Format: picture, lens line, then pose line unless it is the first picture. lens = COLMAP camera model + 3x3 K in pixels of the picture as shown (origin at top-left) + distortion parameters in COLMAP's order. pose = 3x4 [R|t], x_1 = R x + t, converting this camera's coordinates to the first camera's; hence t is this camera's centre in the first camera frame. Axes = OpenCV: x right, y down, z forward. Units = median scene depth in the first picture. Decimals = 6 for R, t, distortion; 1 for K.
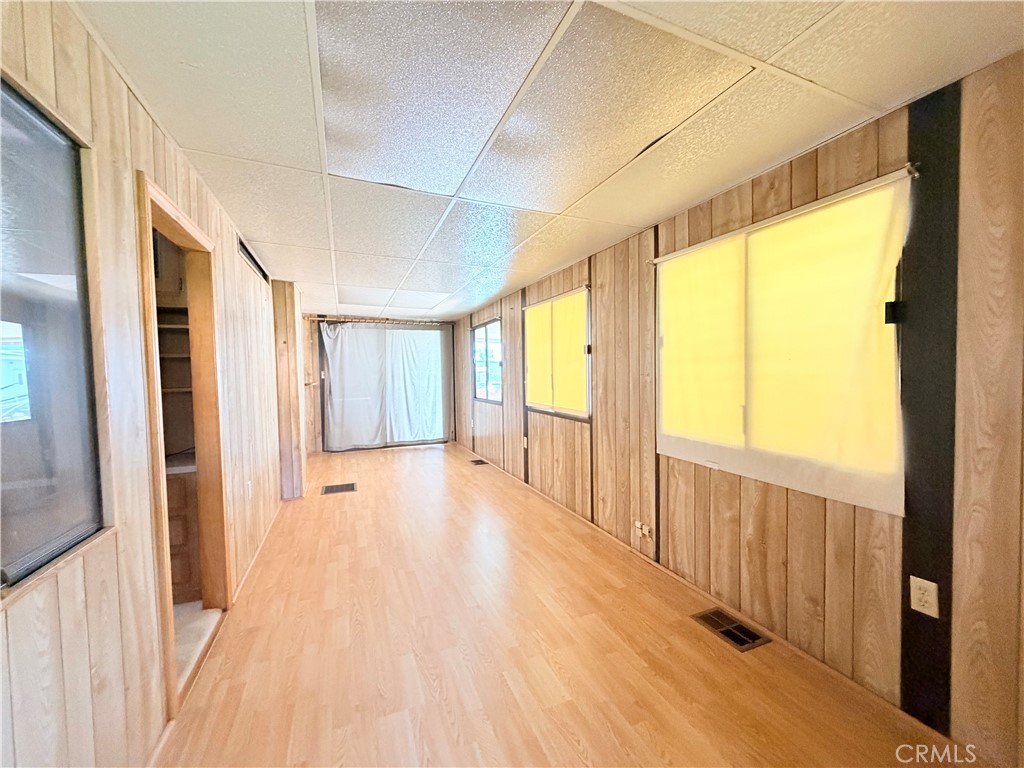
lens RADIAL K [[410.3, 0, 508.9], [0, 410.3, 385.4], [0, 0, 1]] dist [0.000654, -0.000057]
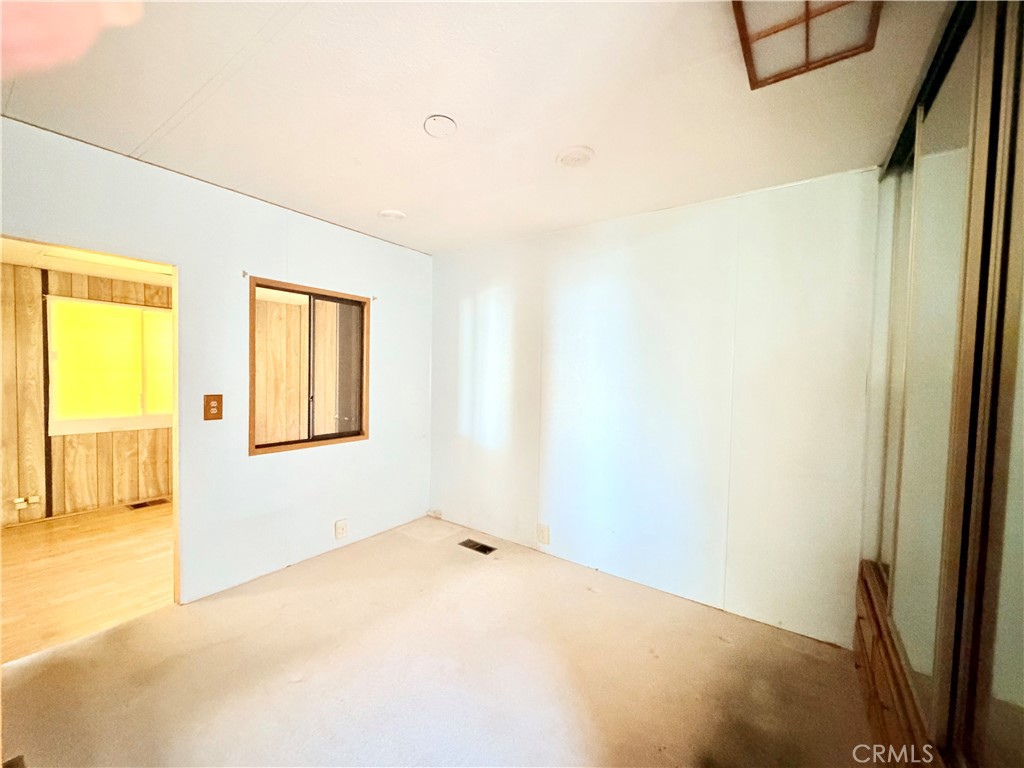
lens RADIAL K [[410.3, 0, 508.9], [0, 410.3, 385.4], [0, 0, 1]] dist [0.000654, -0.000057]
pose [[-0.530963, -0.026733, 0.846973, -1.853294], [0.016452, 0.998989, 0.041845, -0.041888], [-0.847235, 0.036152, -0.529986, 0.486012]]
